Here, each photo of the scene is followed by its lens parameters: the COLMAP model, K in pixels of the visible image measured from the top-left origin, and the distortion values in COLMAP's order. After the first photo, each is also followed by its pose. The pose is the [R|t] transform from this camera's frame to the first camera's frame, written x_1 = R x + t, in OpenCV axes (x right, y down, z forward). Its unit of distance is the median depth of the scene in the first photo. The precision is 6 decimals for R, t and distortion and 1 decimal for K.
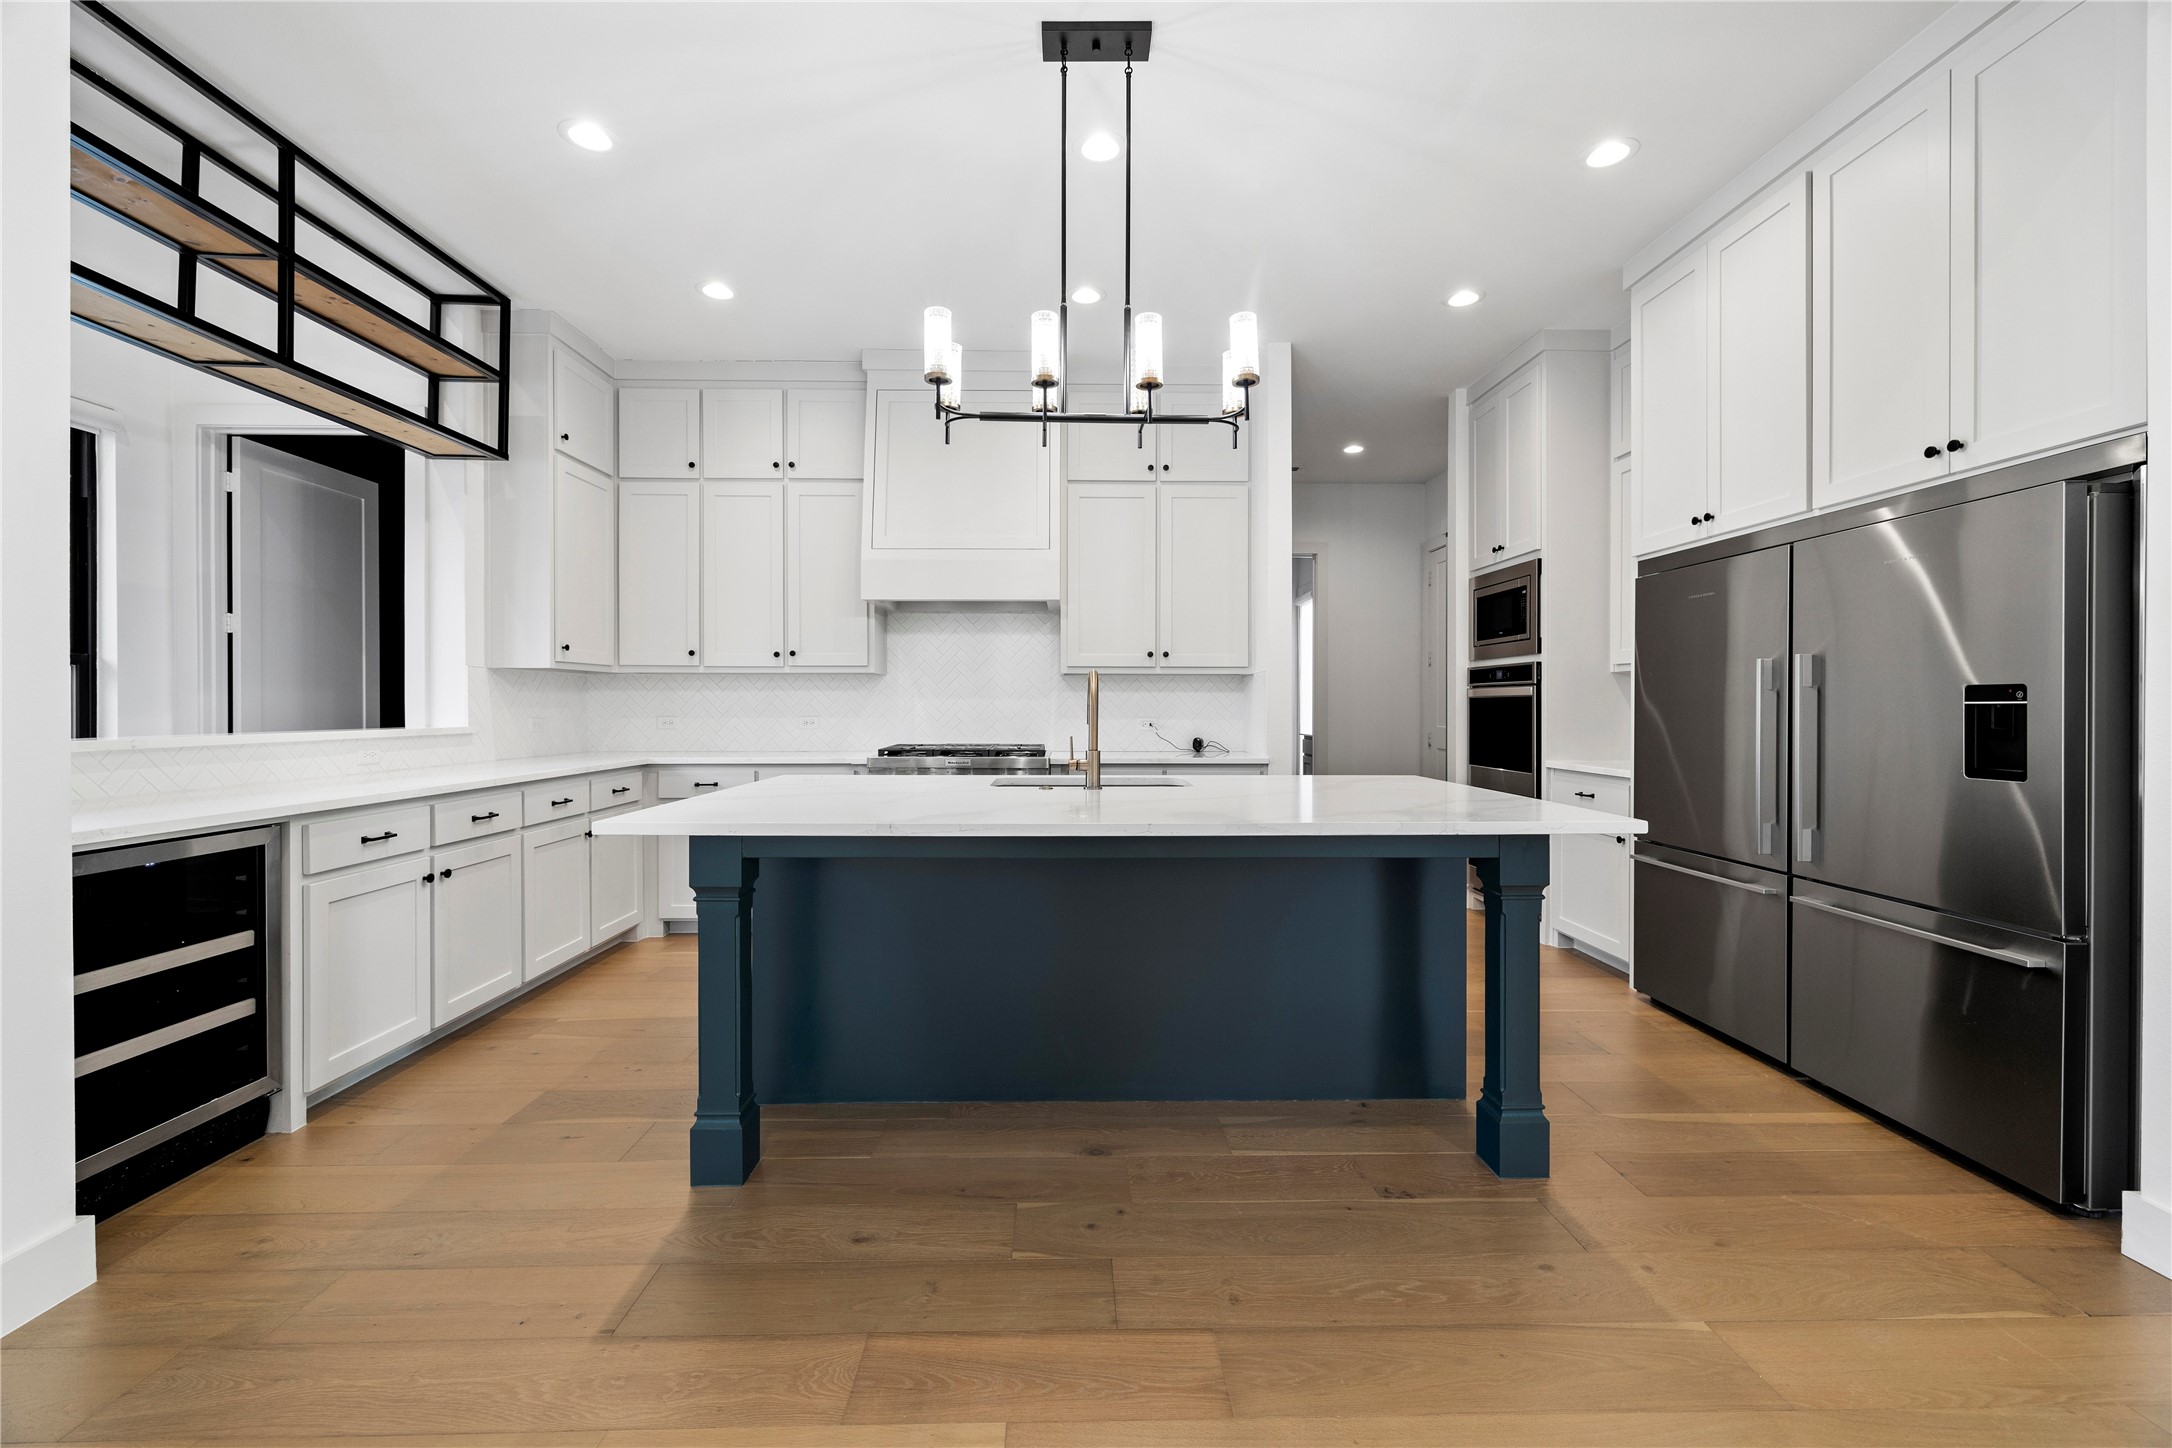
lens RADIAL K [[918.6, 0, 1086.6], [0, 918.6, 713.4], [0, 0, 1]] dist [0.001734, 0.000575]
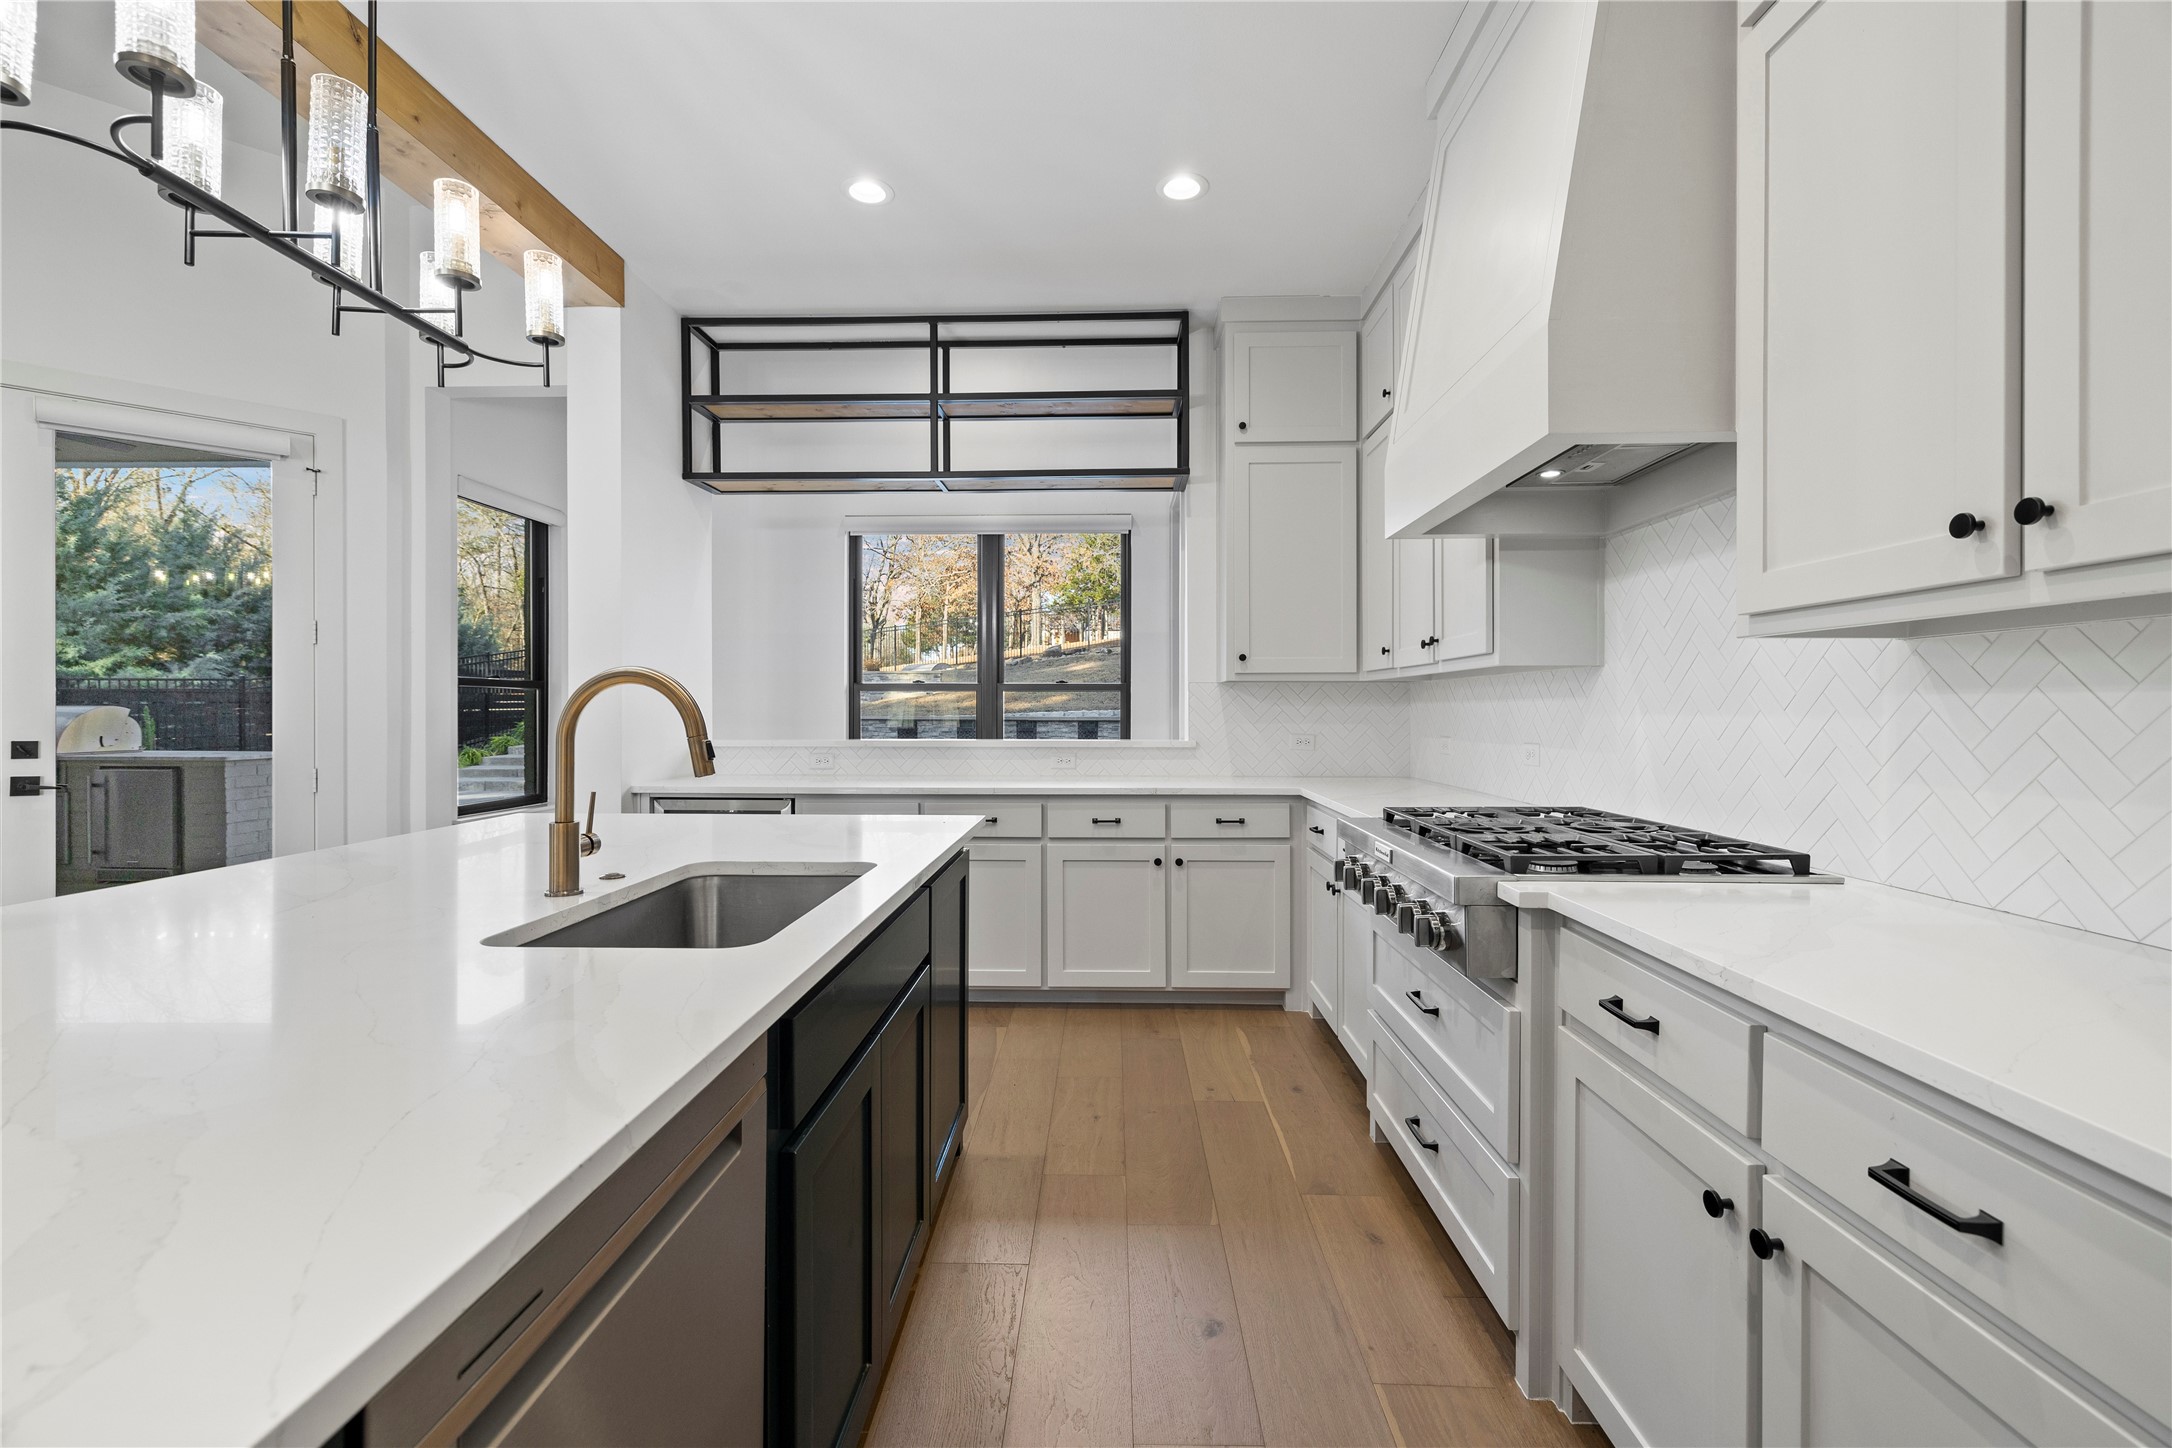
lens RADIAL K [[918.6, 0, 1082.6], [0, 918.6, 714.2], [0, 0, 1]] dist [0.001734, 0.000575]
pose [[-0.058977, 0.004363, -0.998250, 0.350125], [-0.008655, 0.999951, 0.004881, -0.018970], [0.998222, 0.008928, -0.058936, 0.897915]]
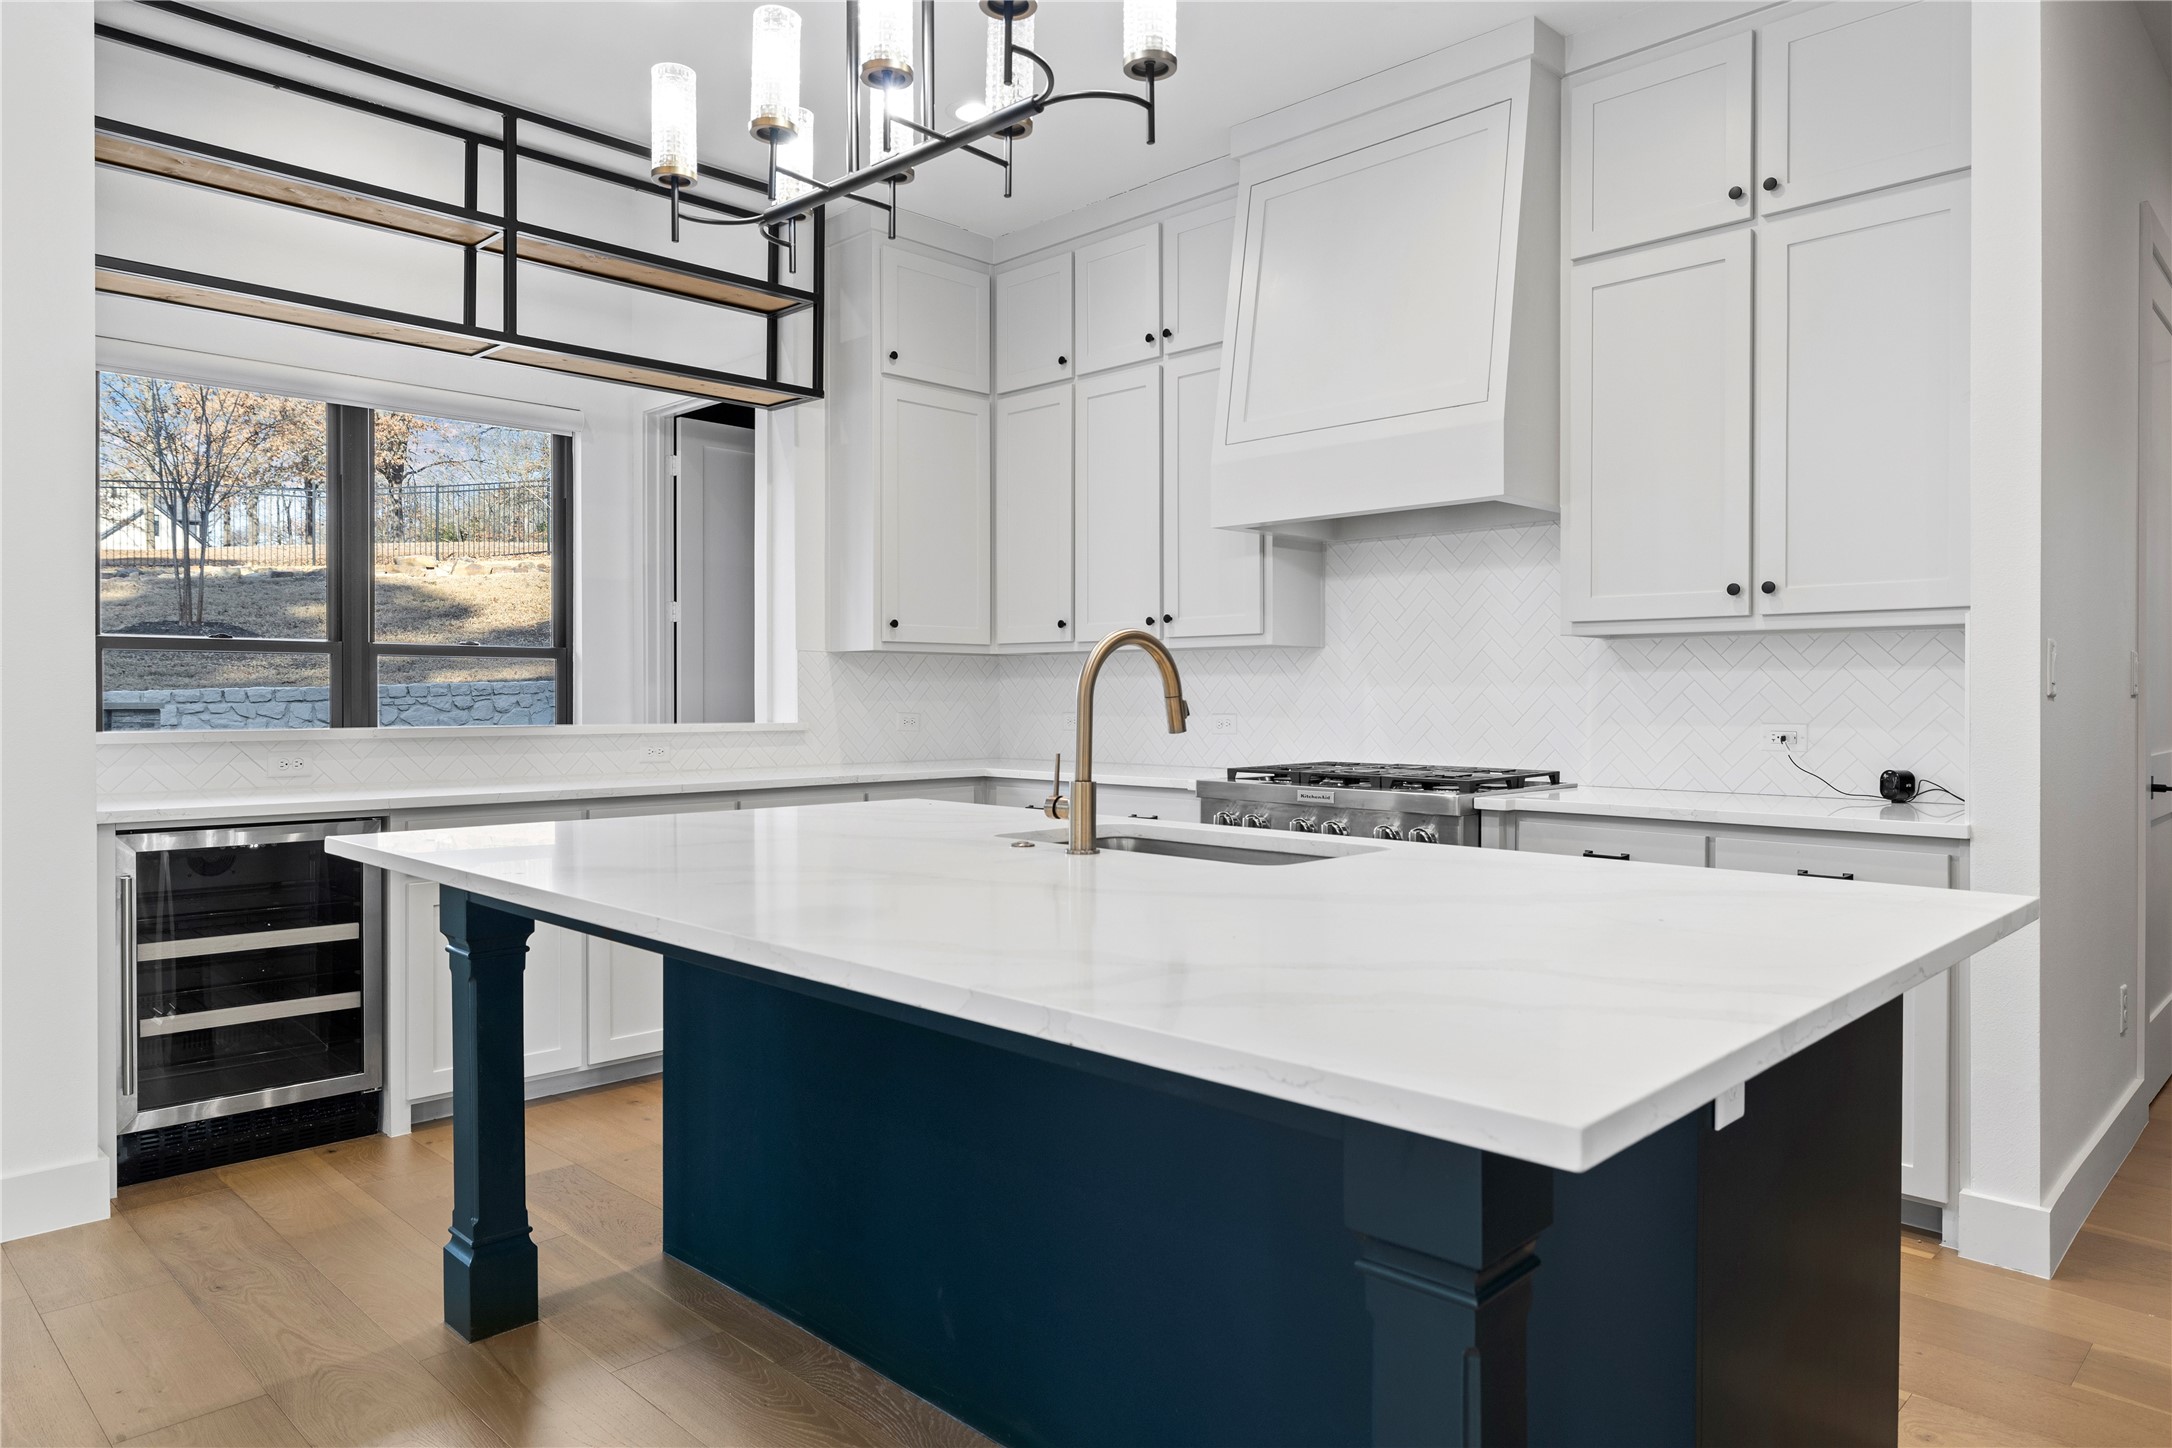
lens RADIAL K [[1379.9, 0, 1067.6], [0, 1379.9, 709.0], [0, 0, 1]] dist [0.014331, -0.003381]
pose [[0.686576, 0.007152, -0.727023, 0.396760], [-0.006188, 0.999973, 0.003993, -0.004353], [0.727032, 0.001758, 0.686602, 0.297255]]
